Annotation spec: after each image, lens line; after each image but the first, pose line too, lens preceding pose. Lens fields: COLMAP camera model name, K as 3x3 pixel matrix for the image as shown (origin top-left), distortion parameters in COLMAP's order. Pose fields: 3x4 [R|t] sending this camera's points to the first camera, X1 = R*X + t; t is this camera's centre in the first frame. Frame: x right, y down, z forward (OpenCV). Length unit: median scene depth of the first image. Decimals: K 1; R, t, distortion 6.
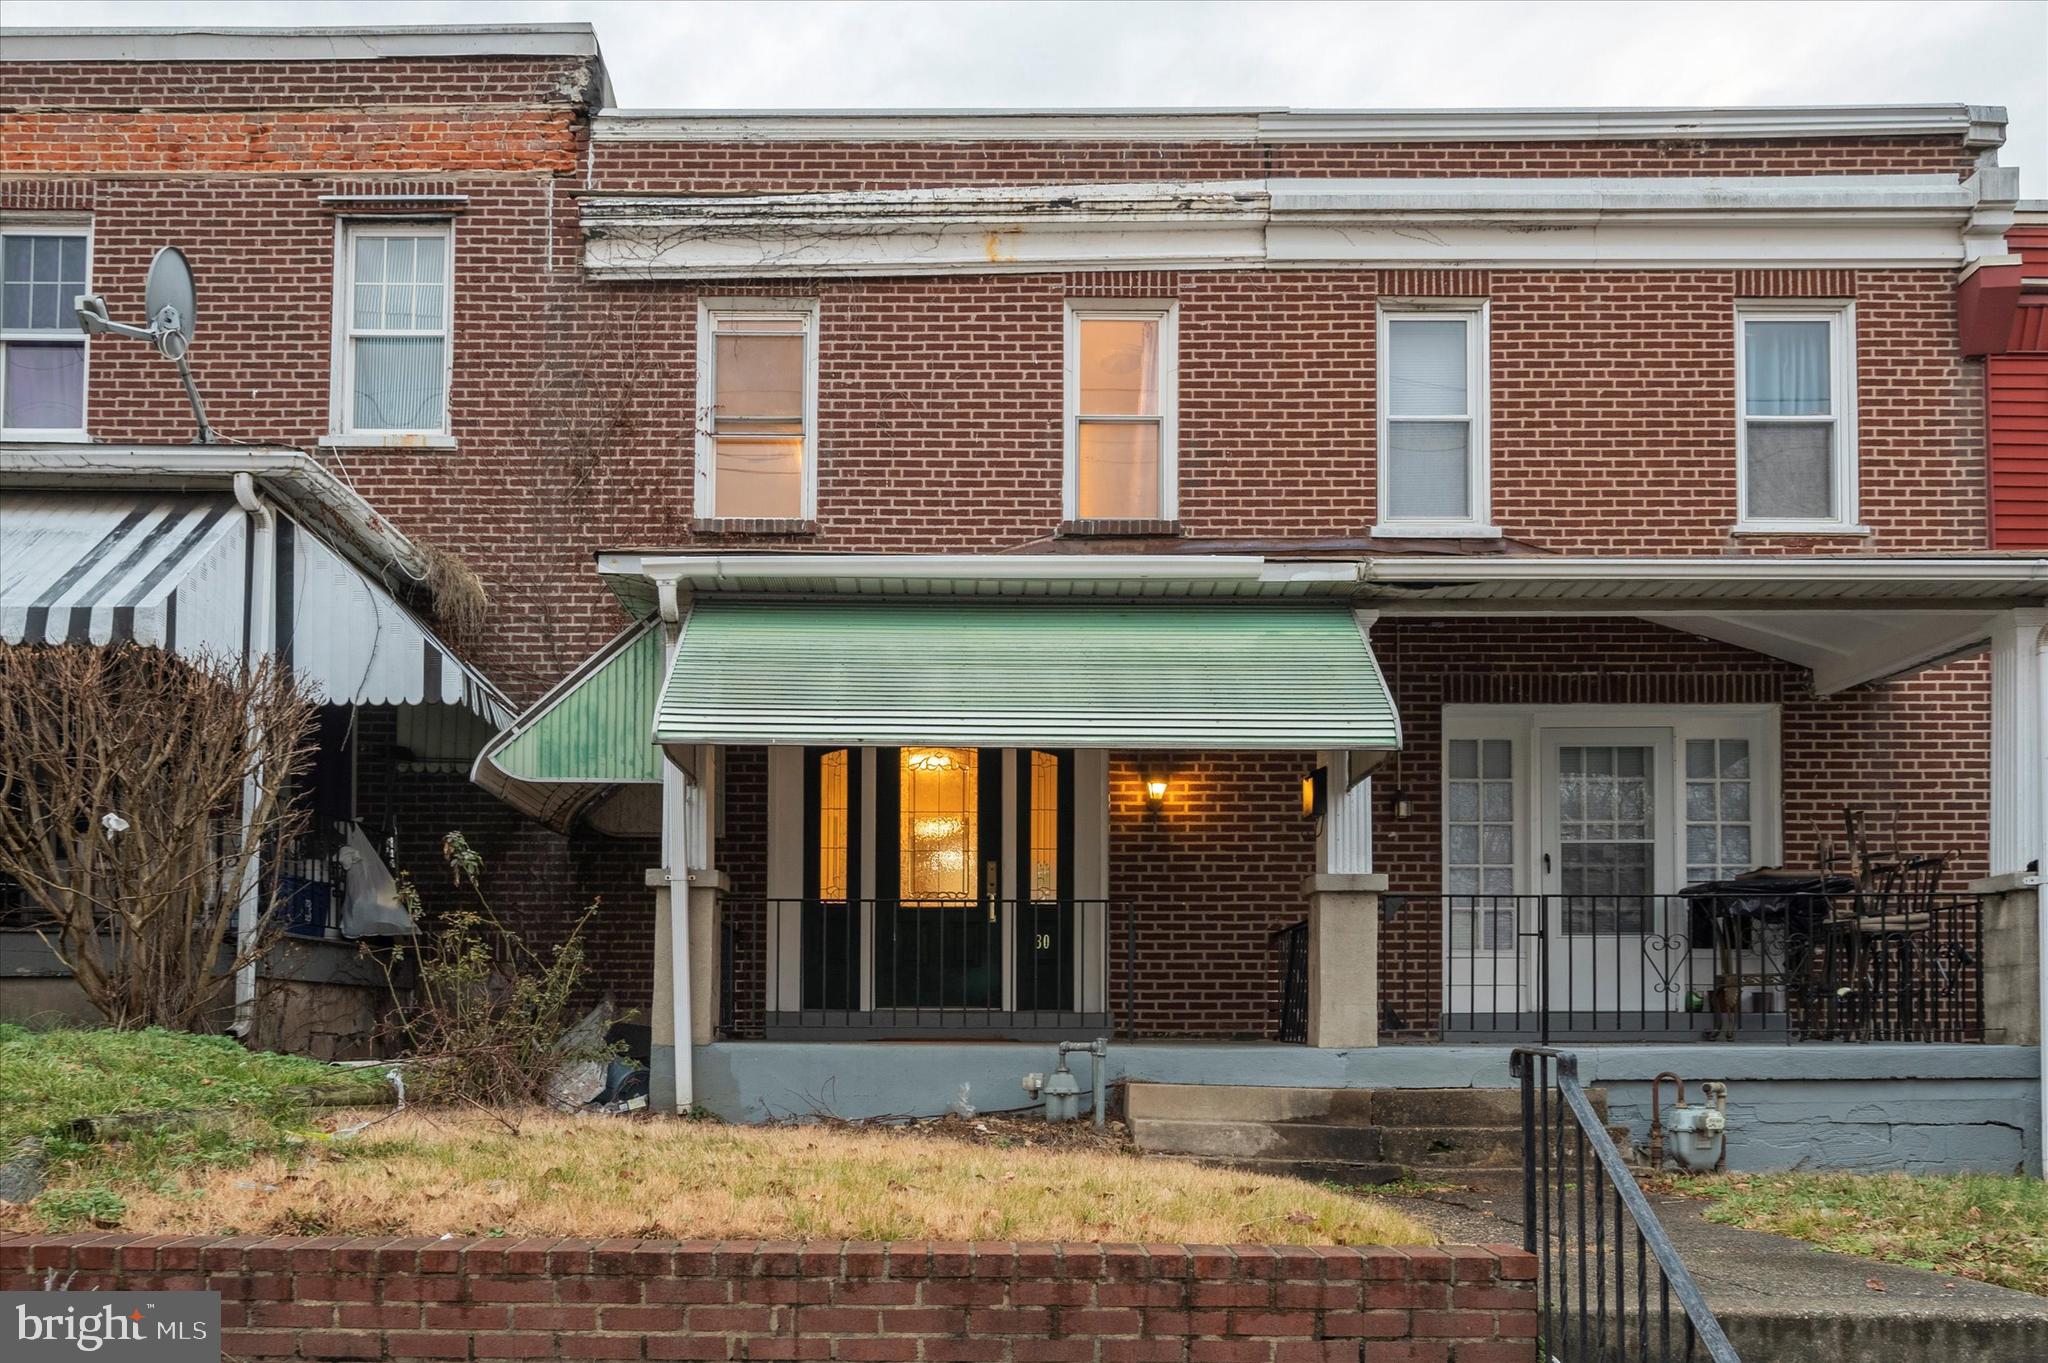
lens RADIAL K [[818.7, 0, 1032.8], [0, 818.7, 682.4], [0, 0, 1]] dist [-0.001239, 0.000014]
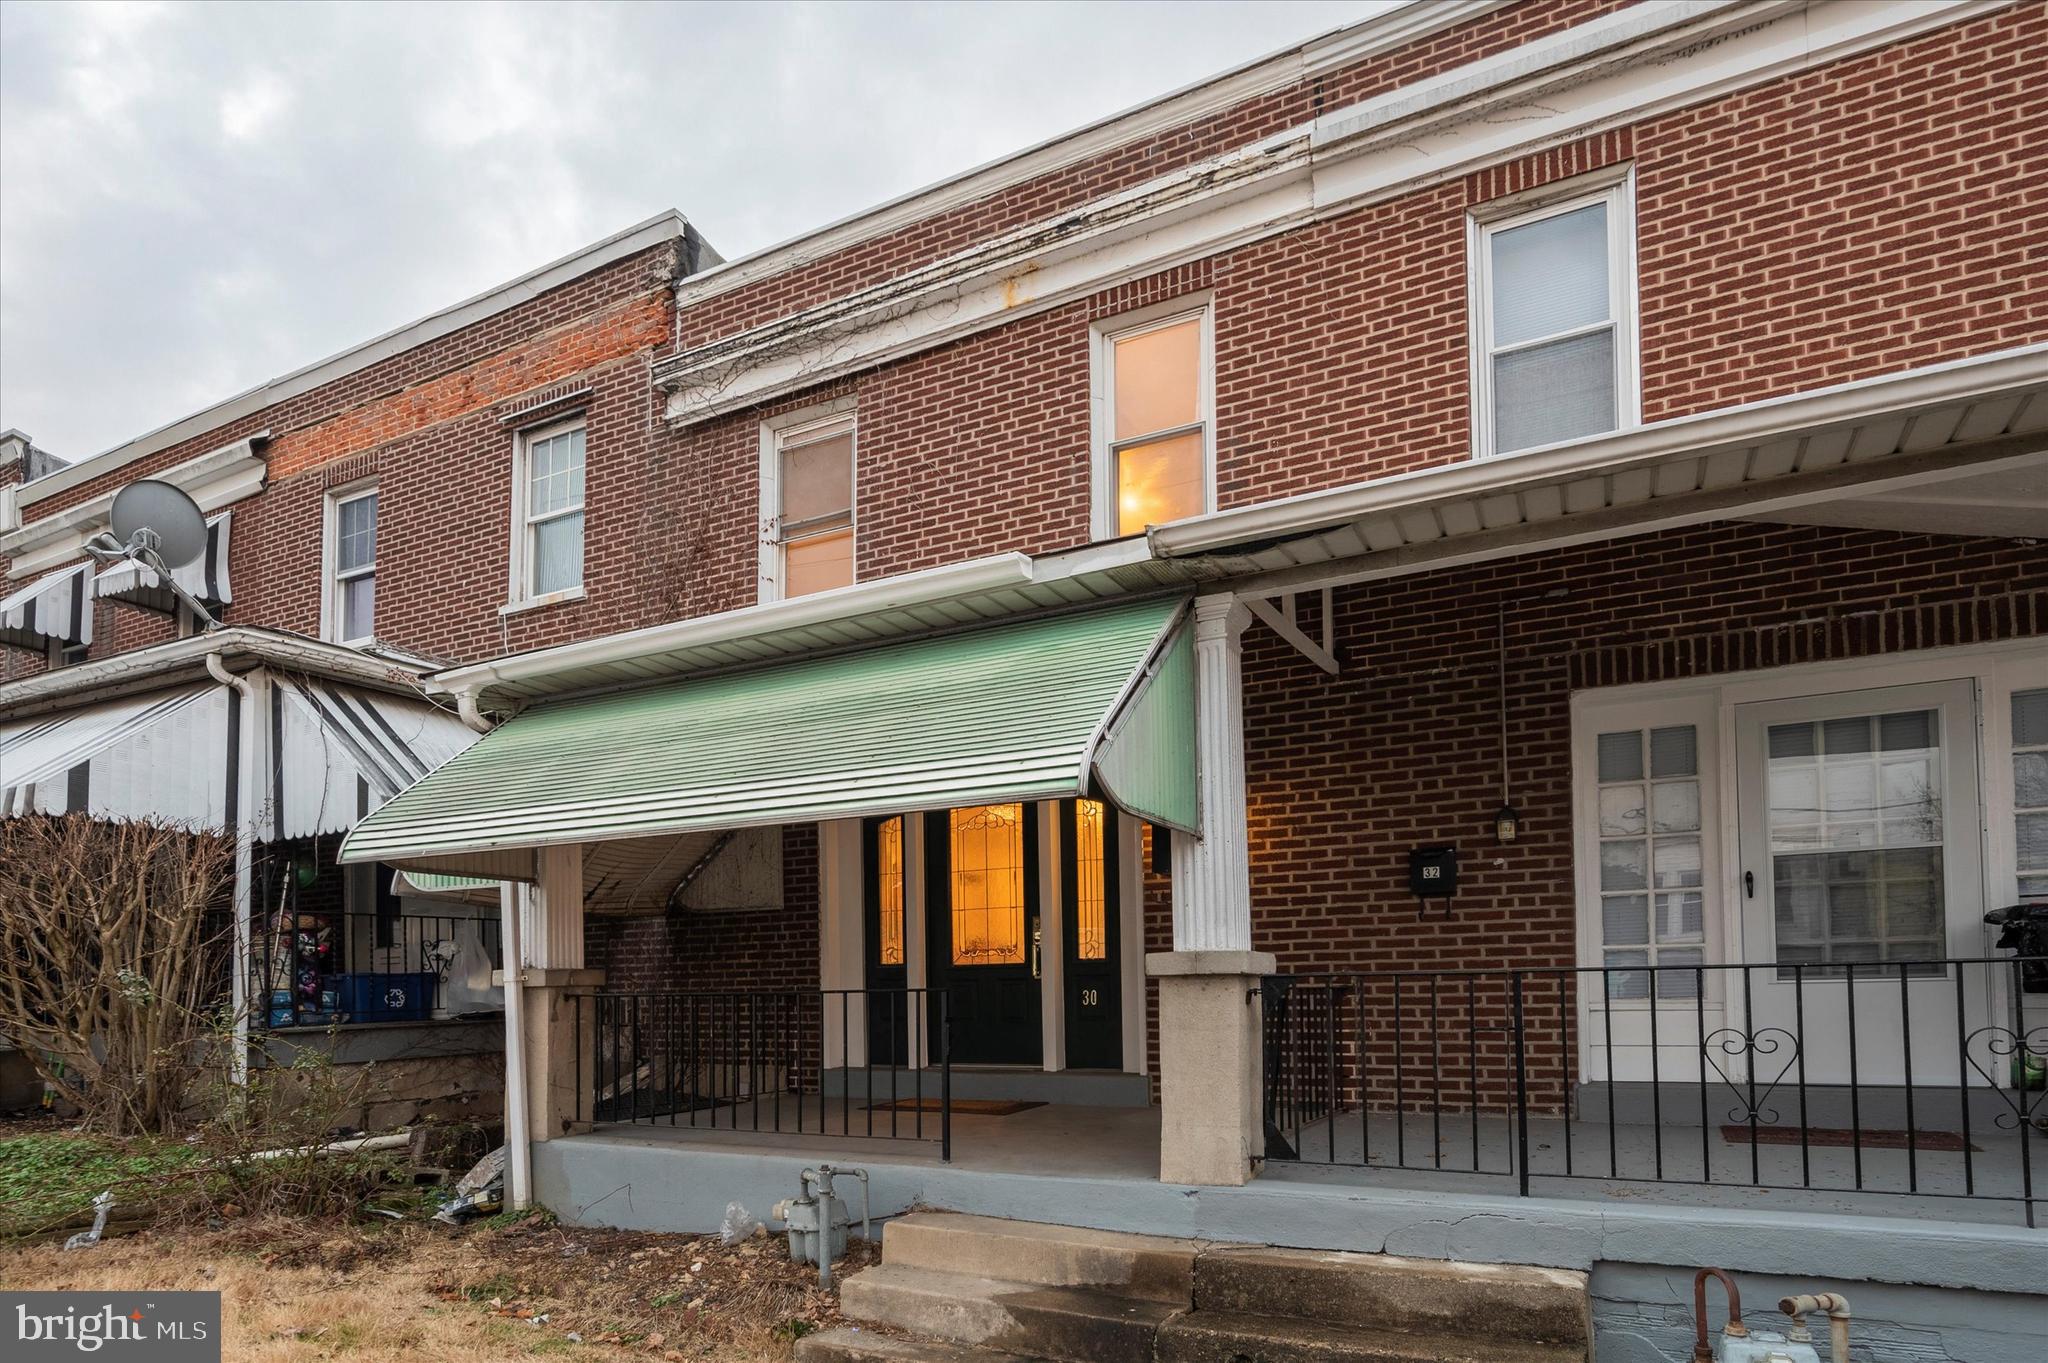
lens RADIAL K [[743.2, 0, 1020.8], [0, 743.2, 763.5], [0, 0, 1]] dist [-0.000528, 0.000061]
pose [[0.941190, -0.111699, -0.318879, 0.195557], [0.125003, 0.991924, 0.021495, 0.011993], [0.313903, -0.060092, 0.947552, 0.131053]]
